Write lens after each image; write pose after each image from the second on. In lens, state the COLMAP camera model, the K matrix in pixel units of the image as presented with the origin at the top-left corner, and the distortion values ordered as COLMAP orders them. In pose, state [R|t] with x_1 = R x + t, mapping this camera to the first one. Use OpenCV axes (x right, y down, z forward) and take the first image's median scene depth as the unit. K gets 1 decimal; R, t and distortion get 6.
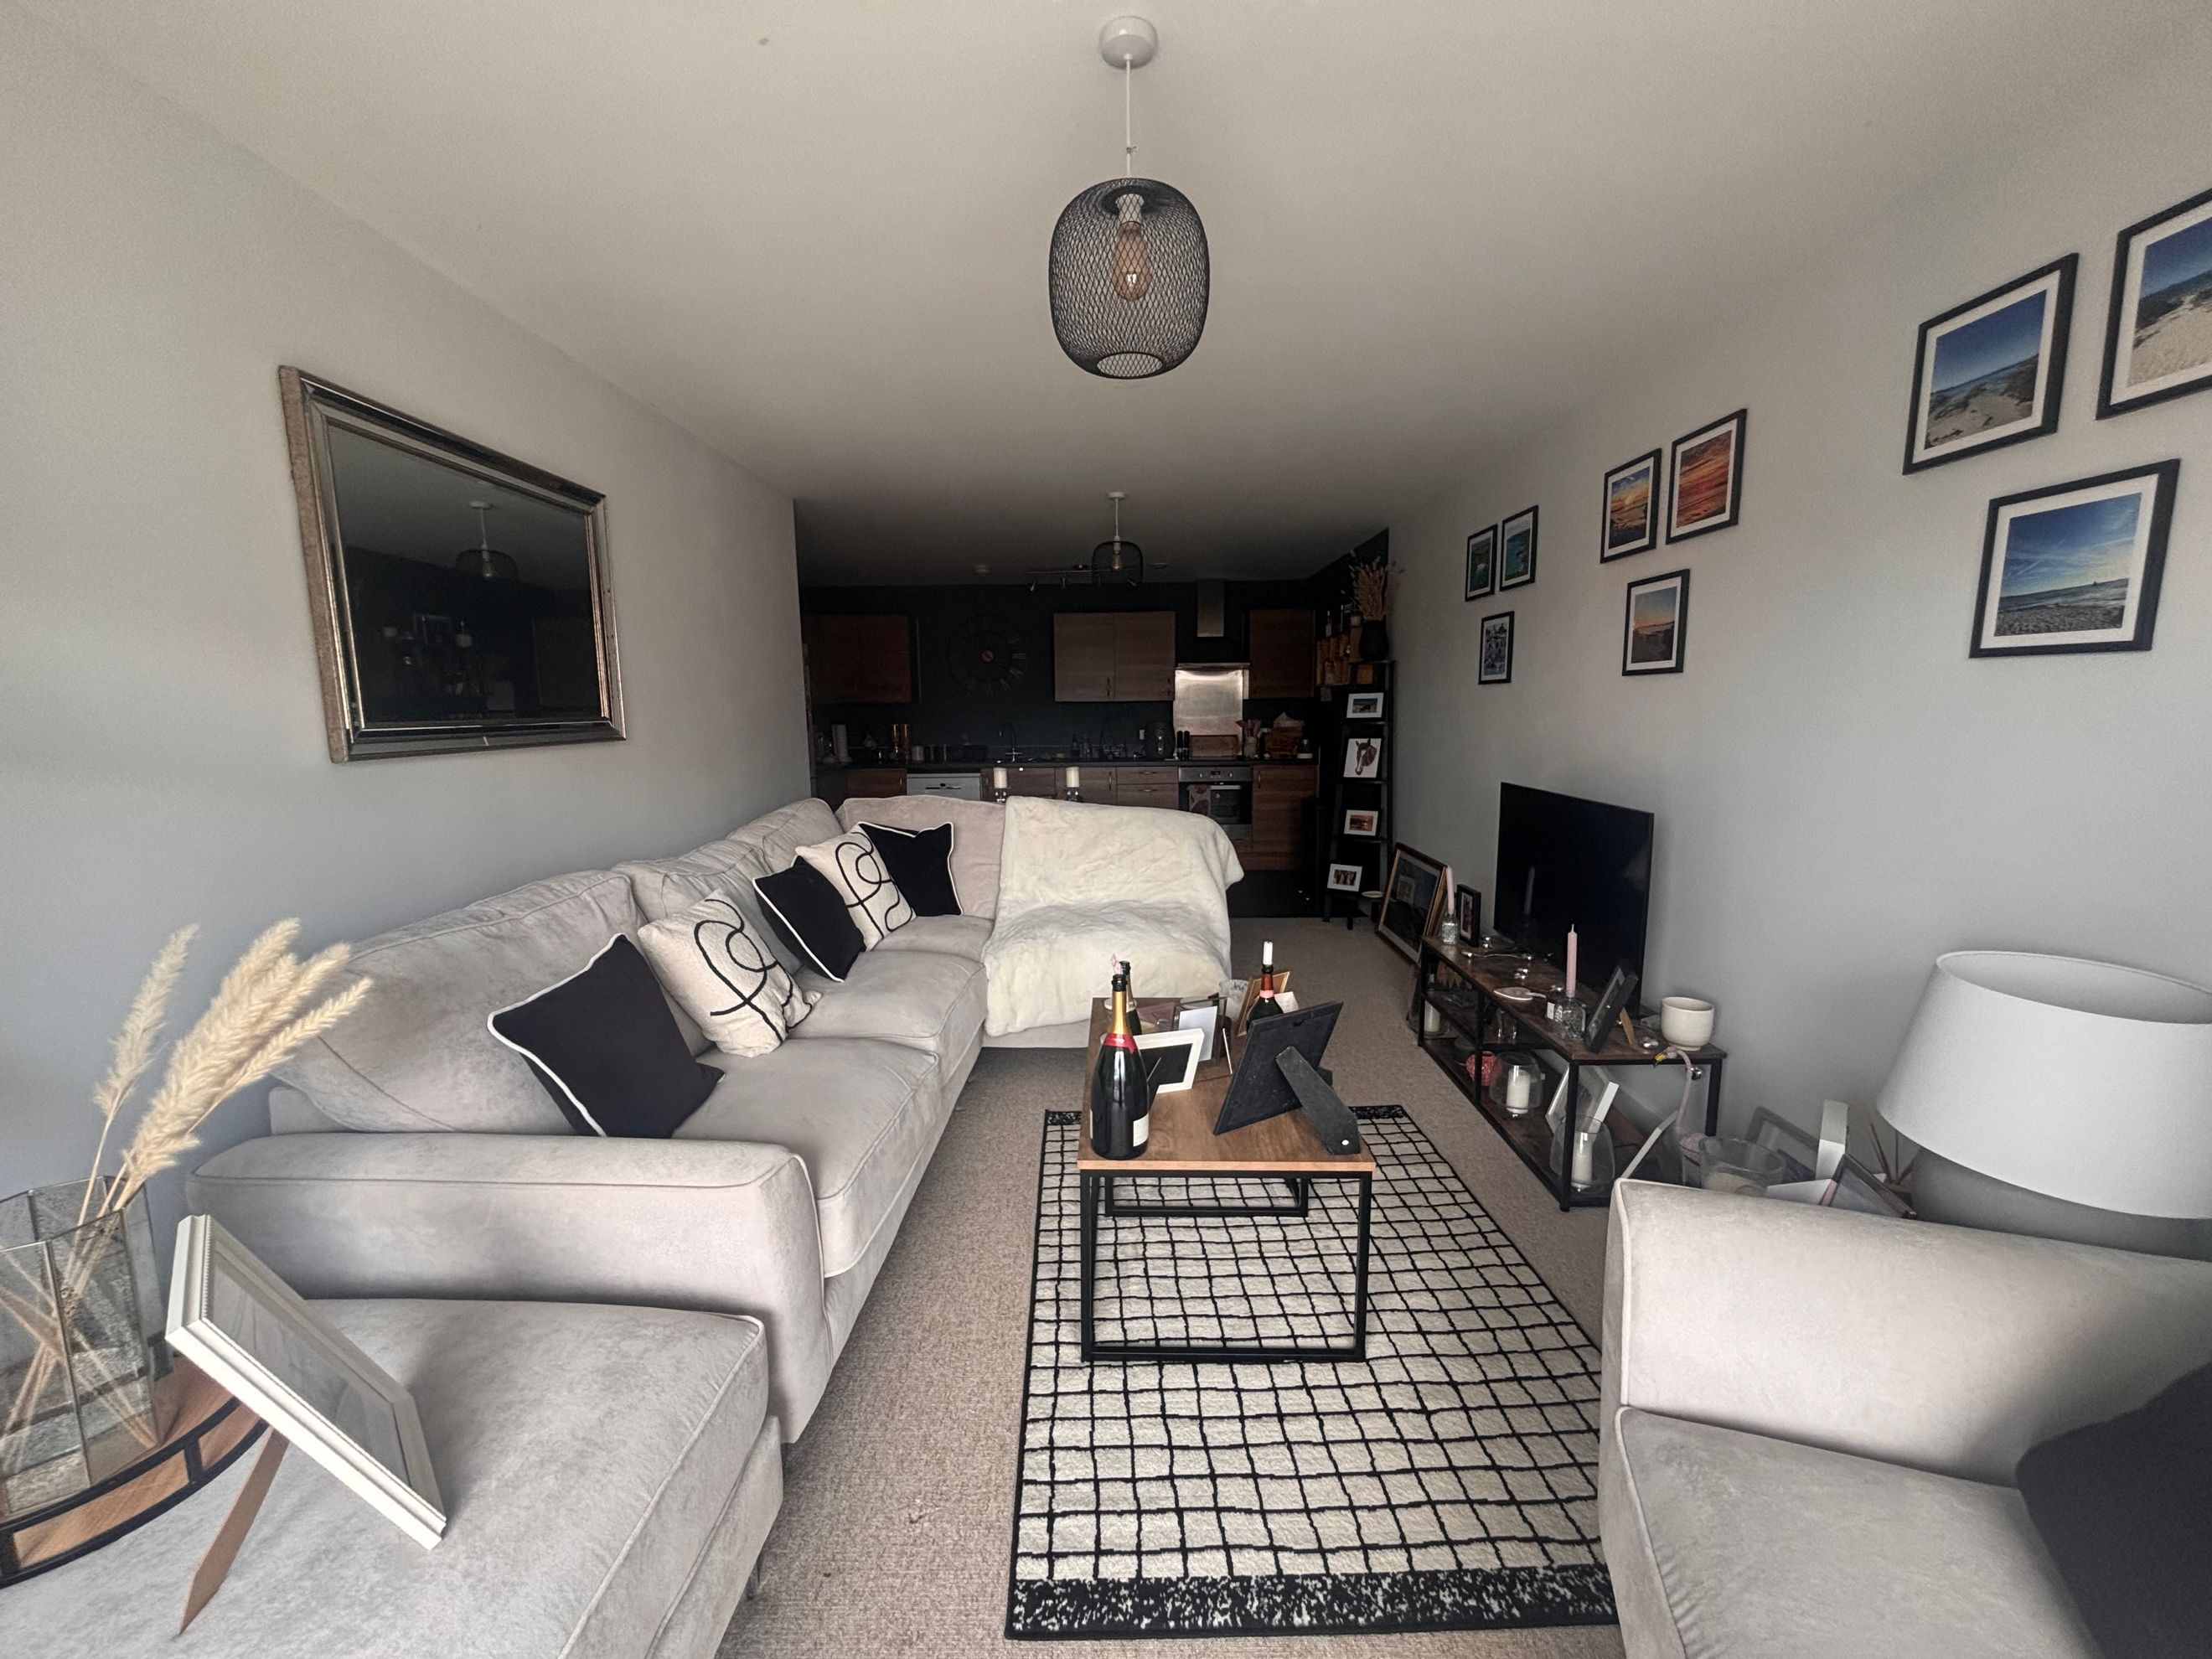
lens RADIAL K [[893.9, 0, 1100.4], [0, 893.9, 828.1], [0, 0, 1]] dist [0.000551, 0.000103]
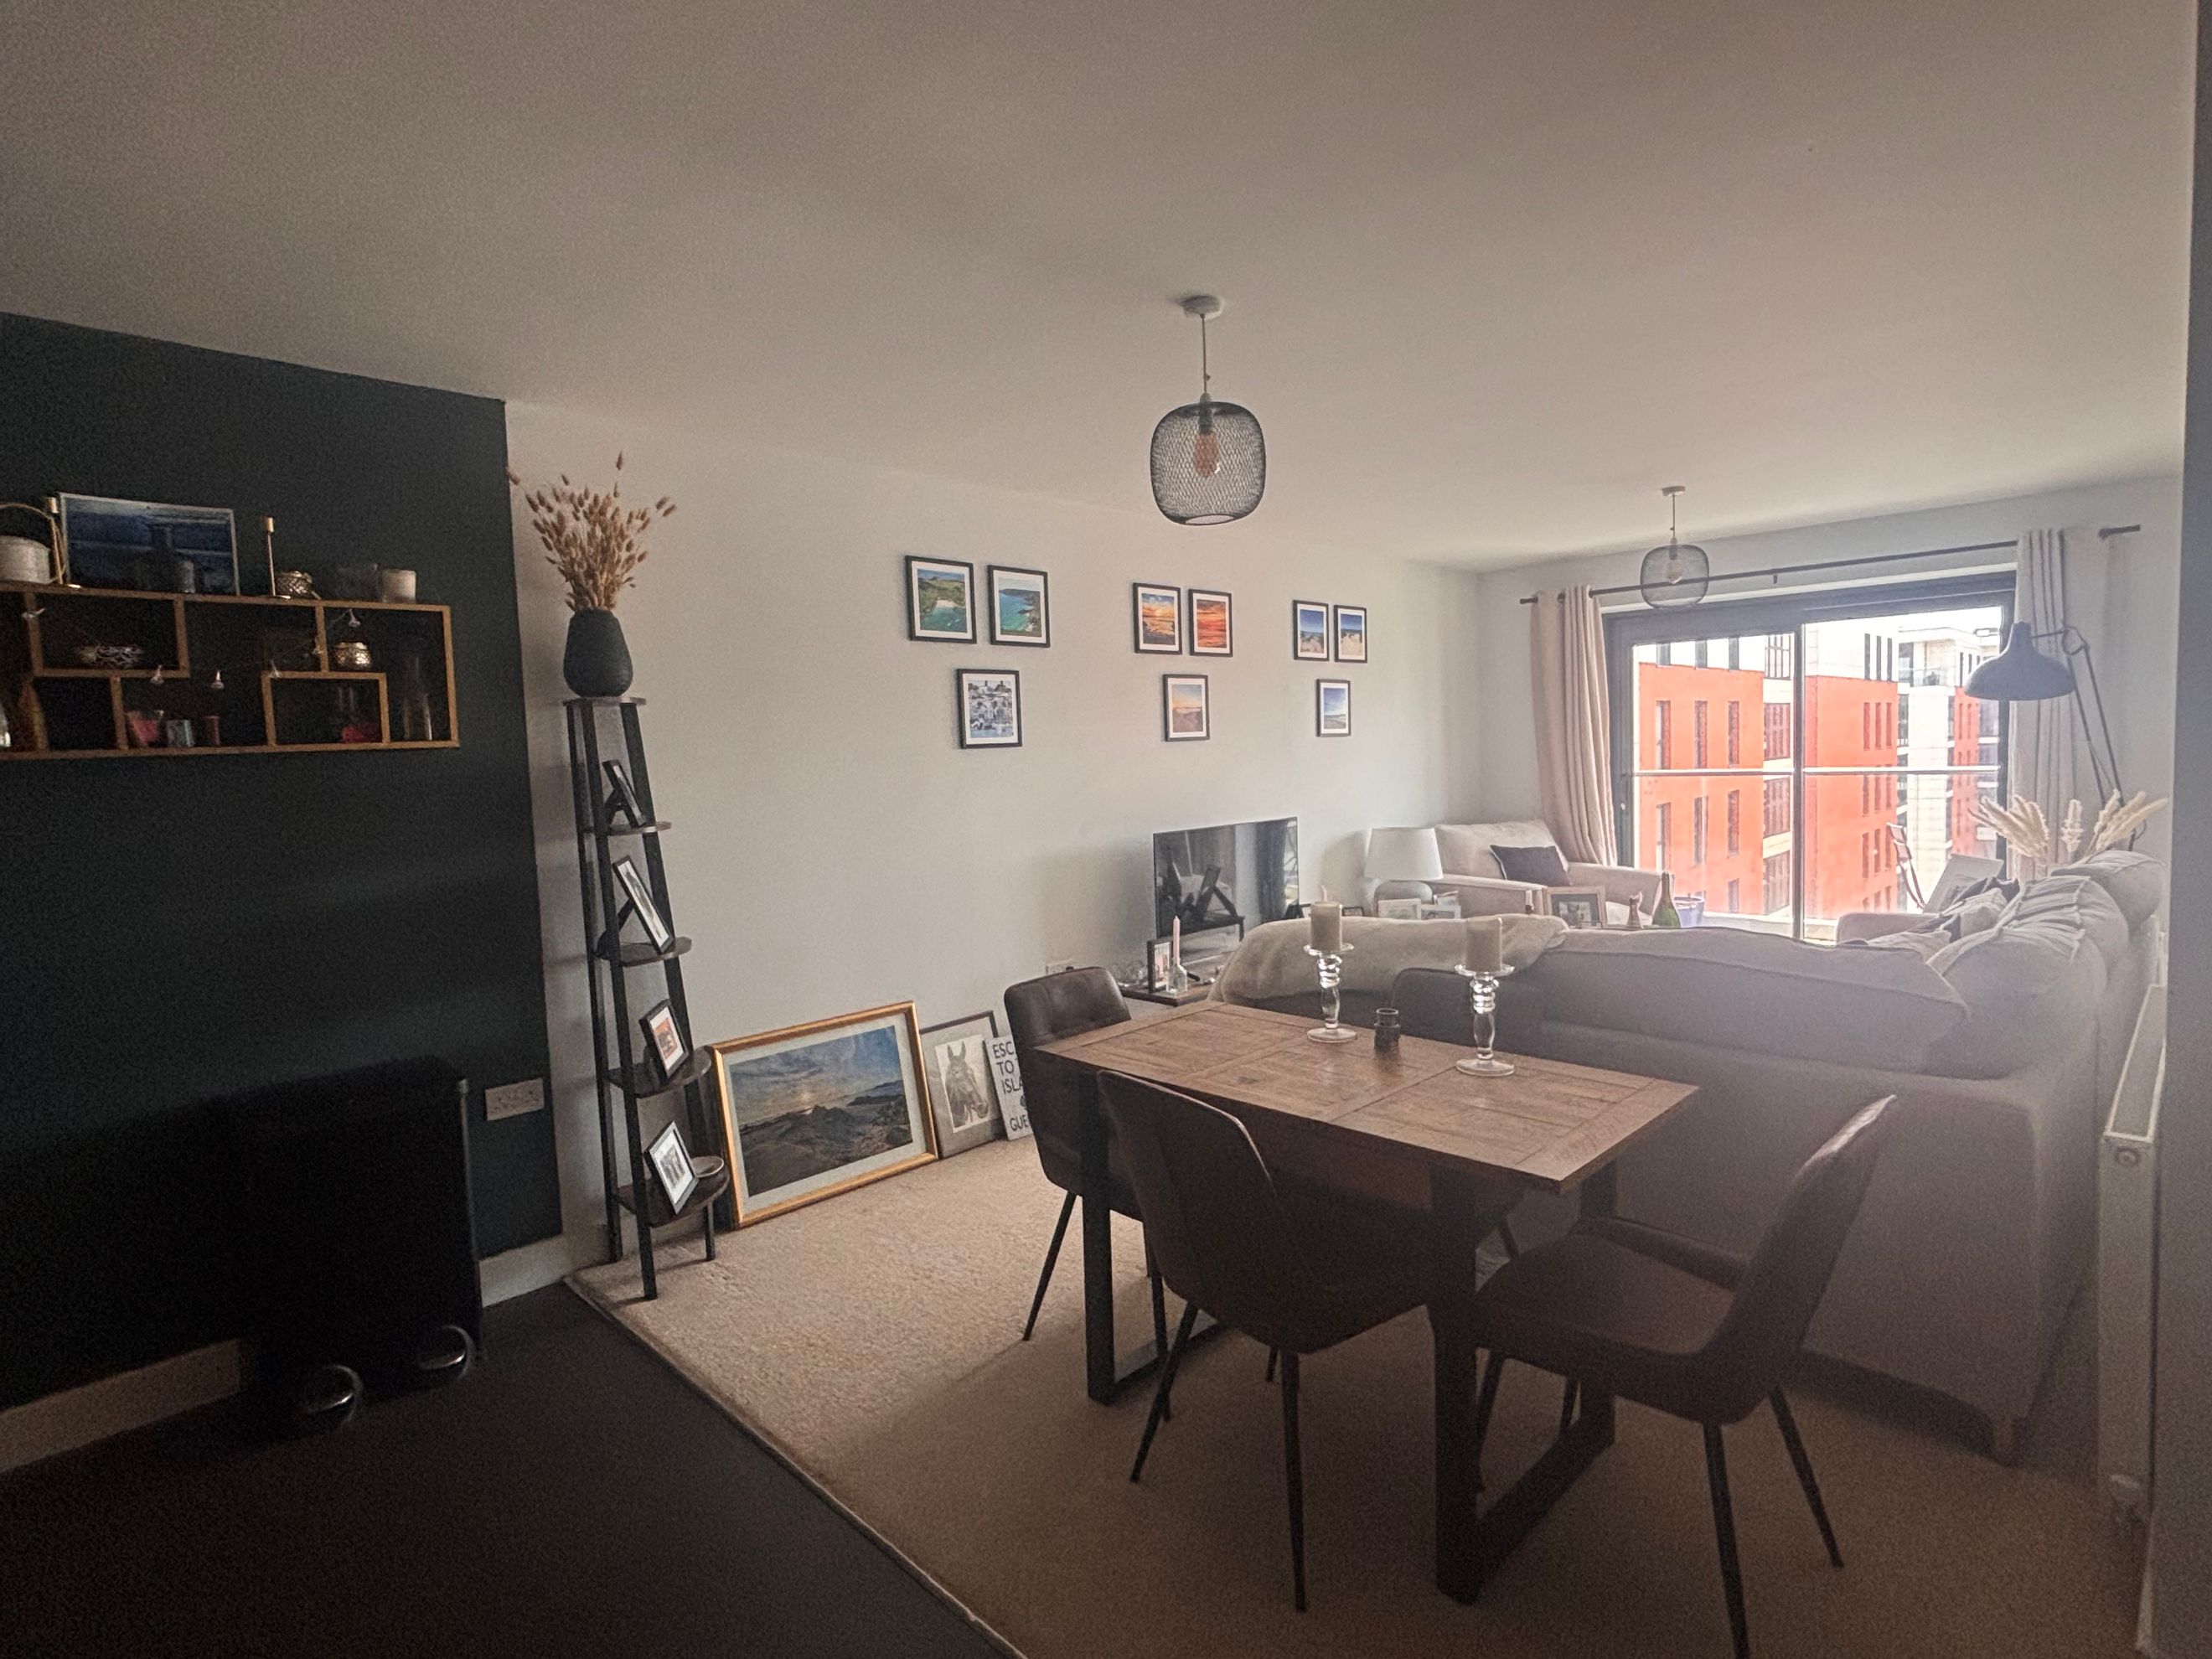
lens RADIAL K [[1143.1, 0, 1107.1], [0, 1143.1, 825.0], [0, 0, 1]] dist [-0.003673, -0.000836]
pose [[-0.721163, -0.006007, 0.692739, -0.652335], [0.141177, 0.977704, 0.155448, -0.394903], [-0.678228, 0.209902, -0.704236, 2.770762]]
